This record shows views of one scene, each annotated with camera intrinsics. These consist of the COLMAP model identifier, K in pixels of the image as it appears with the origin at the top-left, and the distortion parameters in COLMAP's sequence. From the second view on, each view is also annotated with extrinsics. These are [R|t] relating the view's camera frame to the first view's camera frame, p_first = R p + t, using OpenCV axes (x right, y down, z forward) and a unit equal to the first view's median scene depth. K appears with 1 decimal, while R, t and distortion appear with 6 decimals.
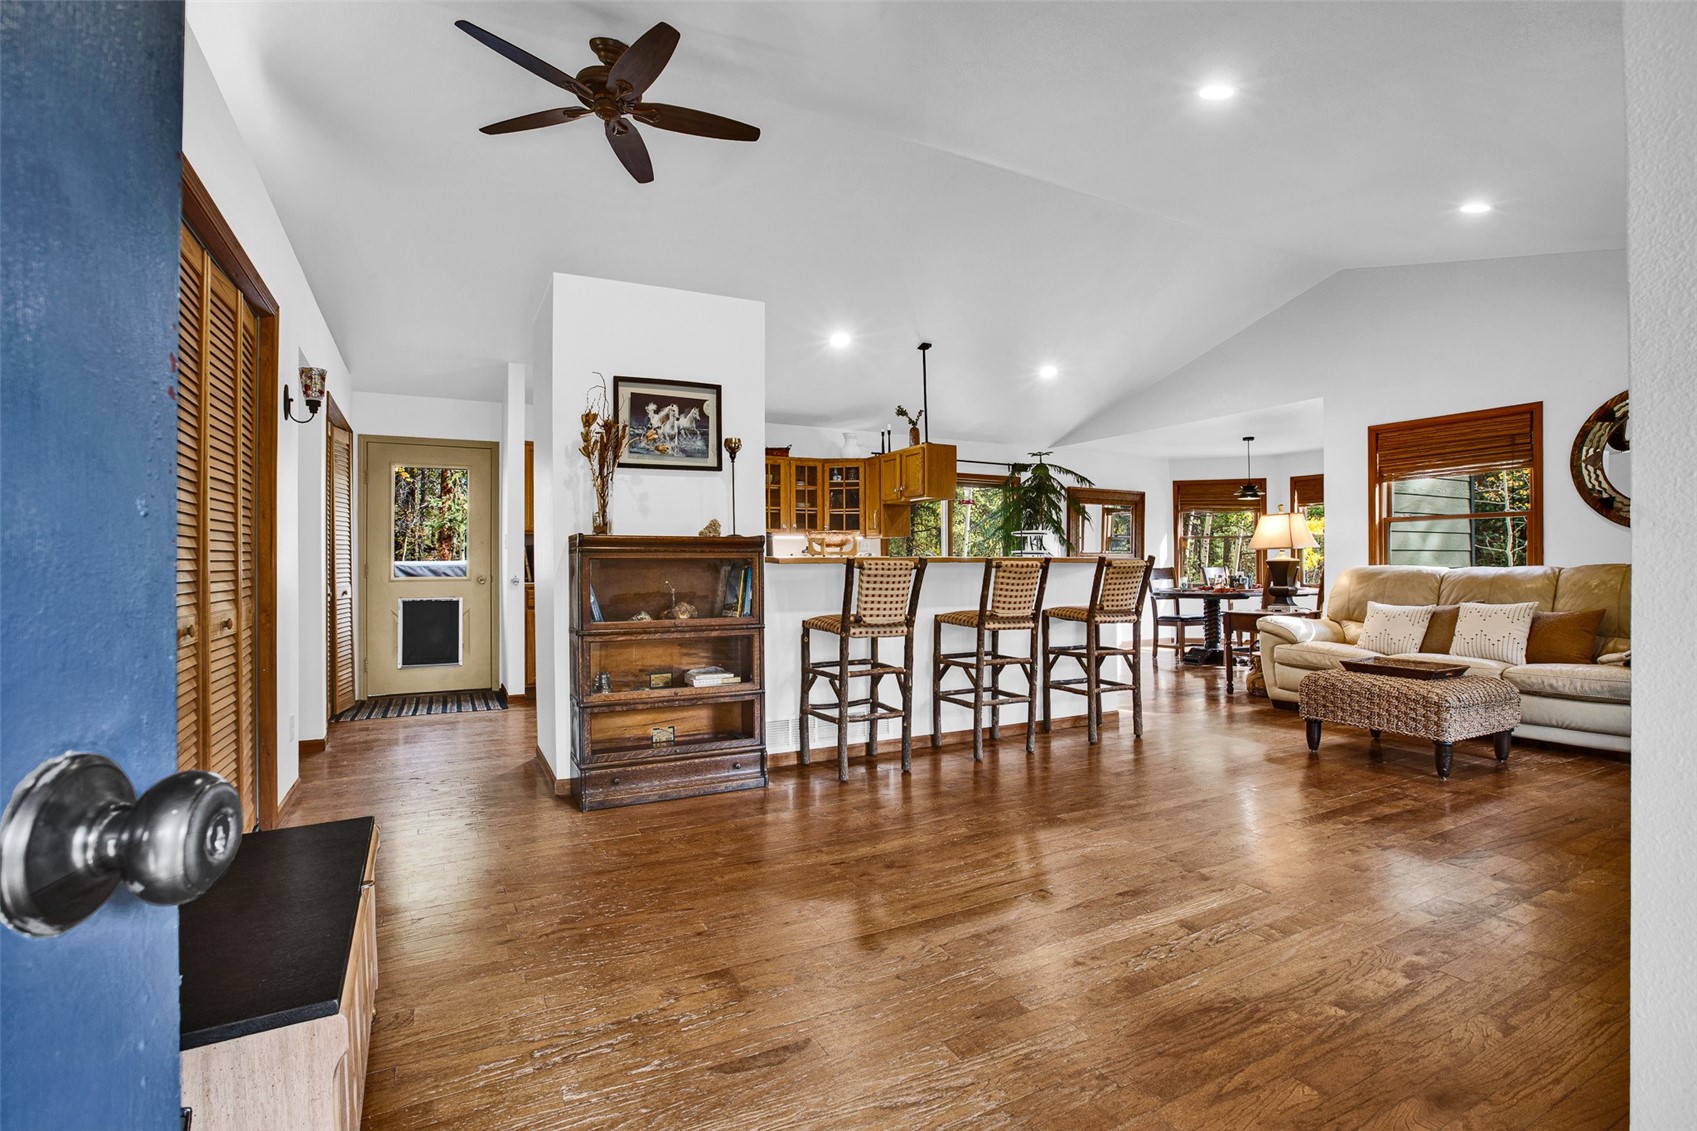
lens RADIAL K [[774.4, 0, 848.5], [0, 774.4, 565.5], [0, 0, 1]] dist [0.073340, 0.000004]
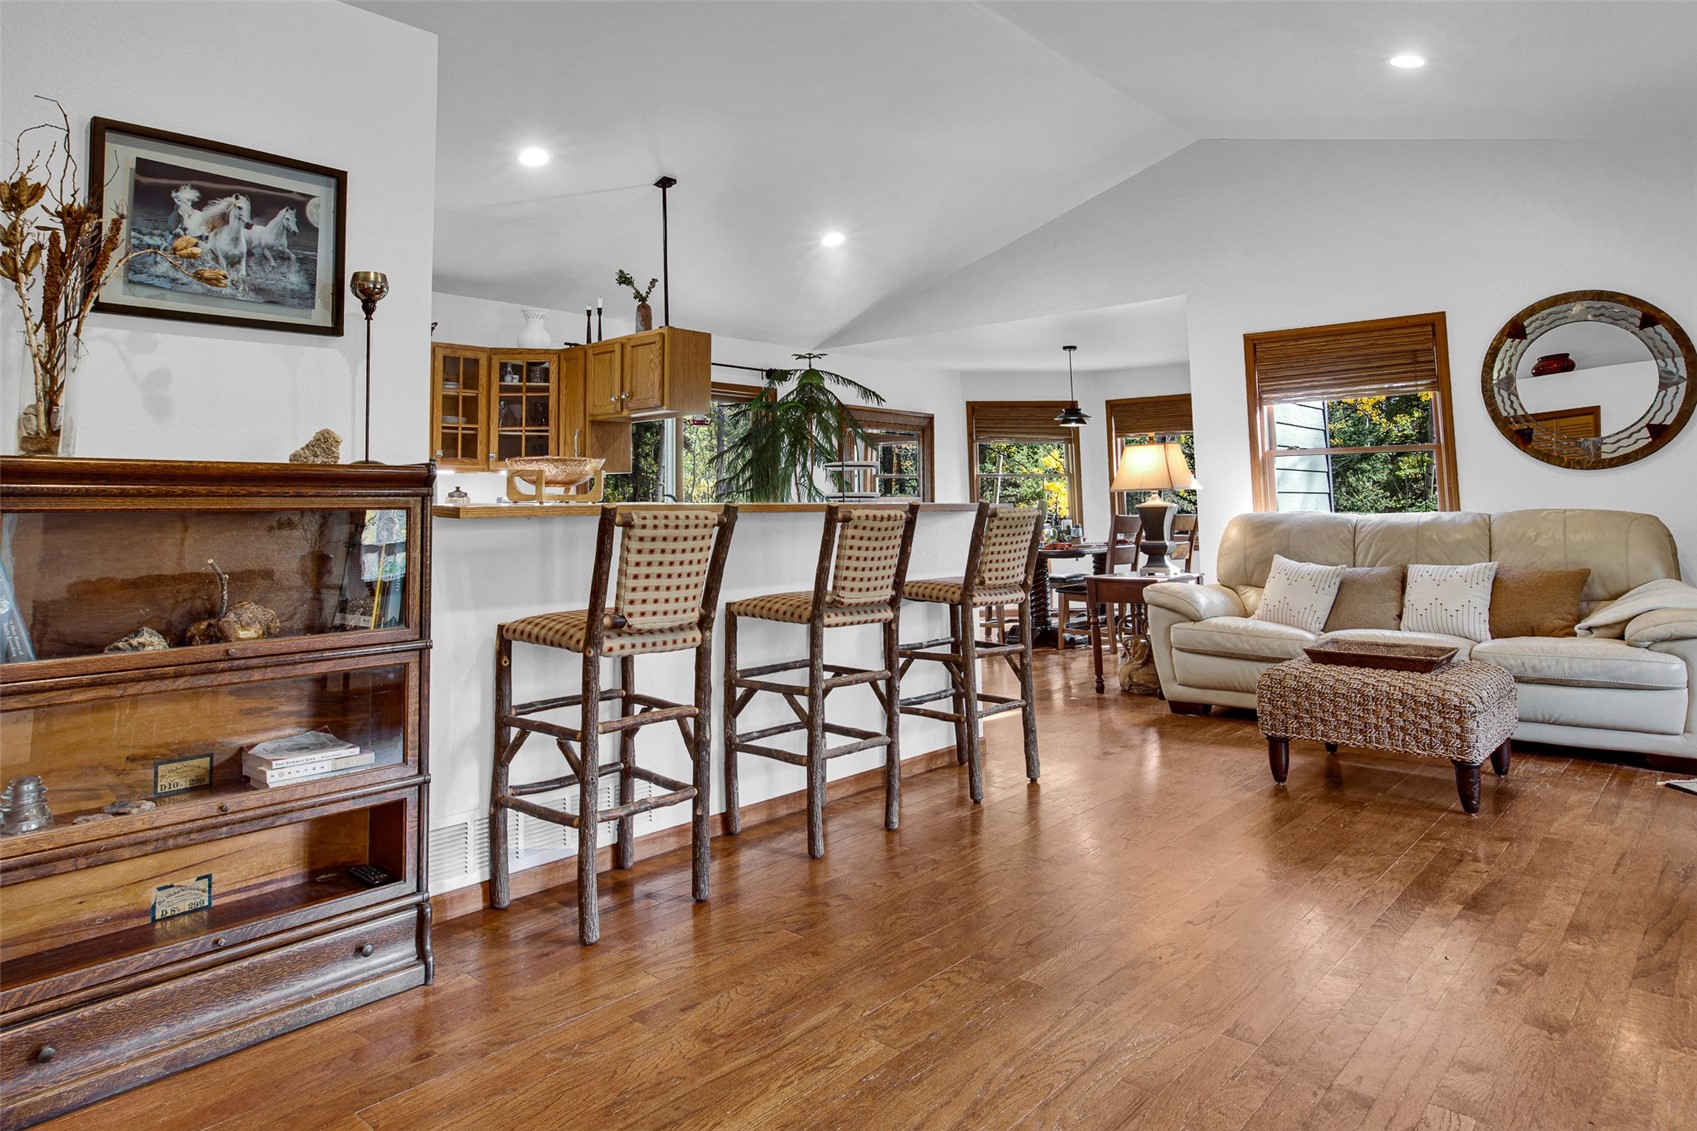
lens RADIAL K [[1046.2, 0, 852.4], [0, 1046.2, 430.9], [0, 0, 1]] dist [-0.003836, 0.045704]
pose [[0.943432, 0.017486, 0.331104, -0.069081], [0.009266, 0.996828, -0.079044, -0.002837], [-0.331436, 0.077641, 0.940278, 0.235449]]
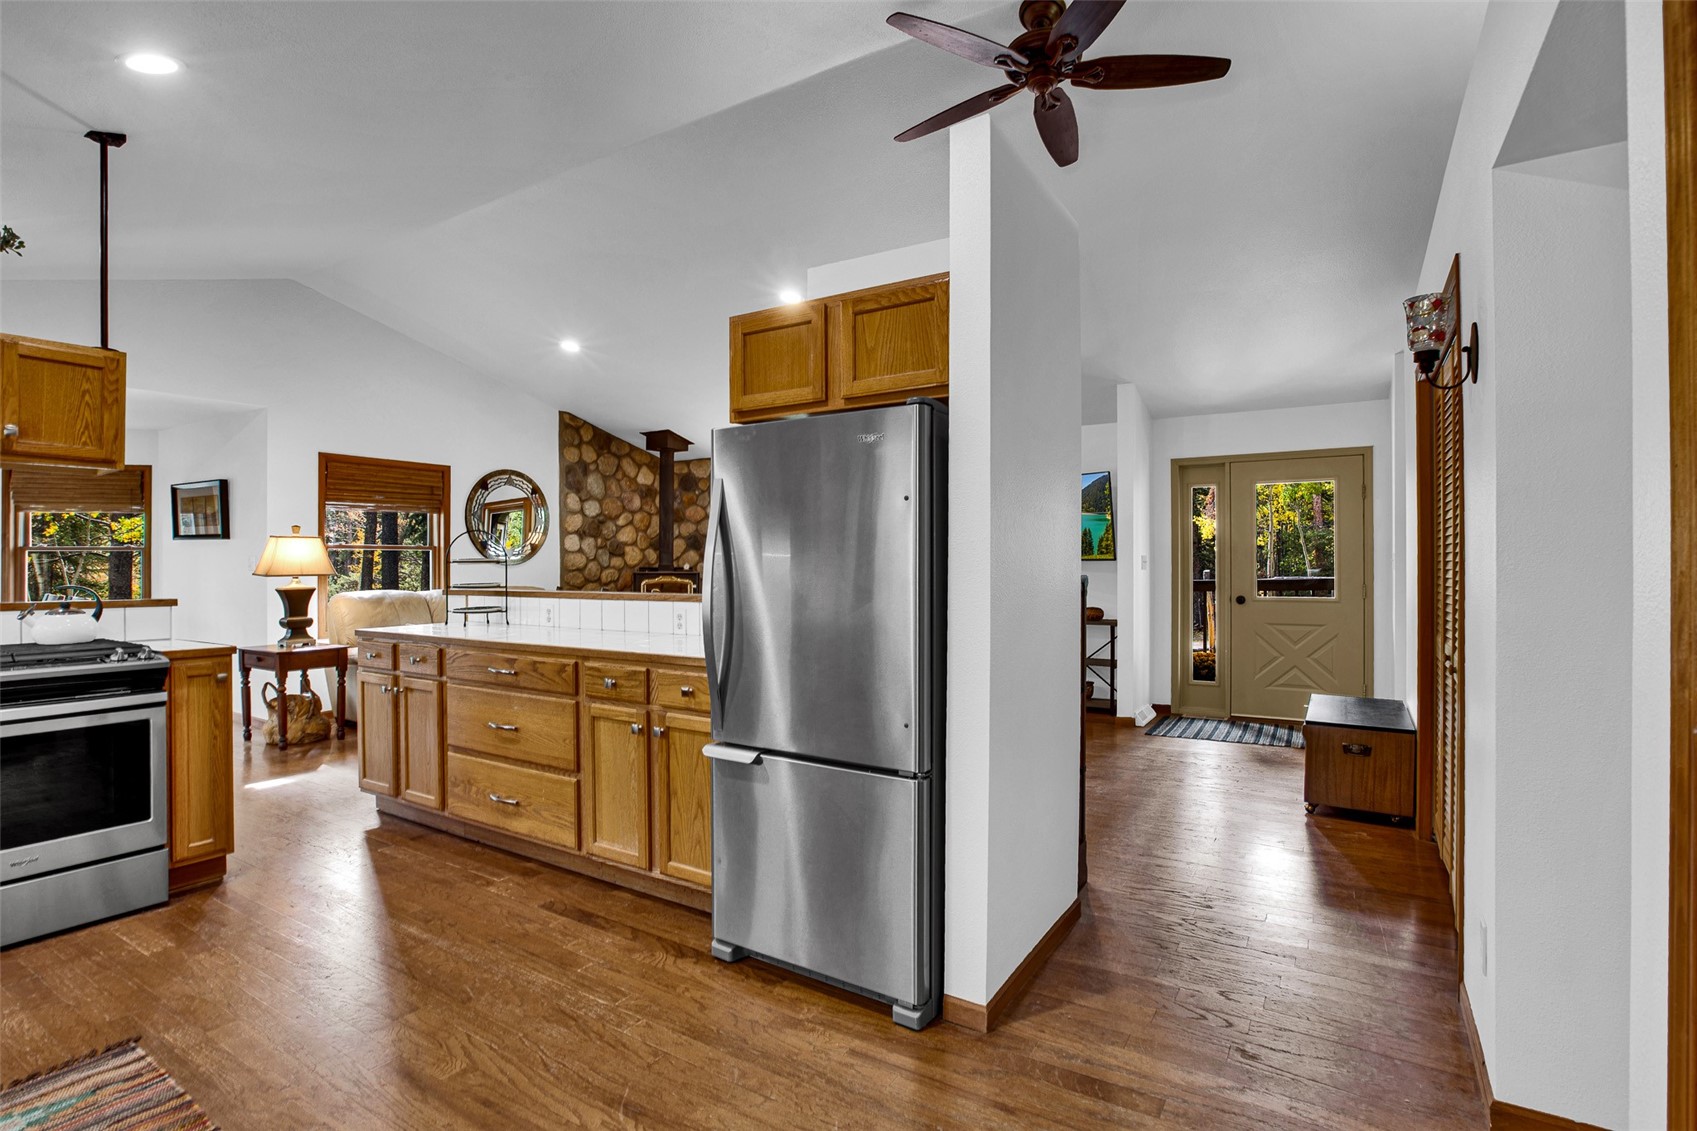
lens RADIAL K [[828.2, 0, 848.5], [0, 828.2, 565.5], [0, 0, 1]] dist [-0.003274, -0.000448]
pose [[-0.492101, -0.000583, 0.870538, -0.739428], [0.003438, 0.999991, 0.002614, -0.041551], [-0.870531, 0.004279, -0.492095, 1.228628]]
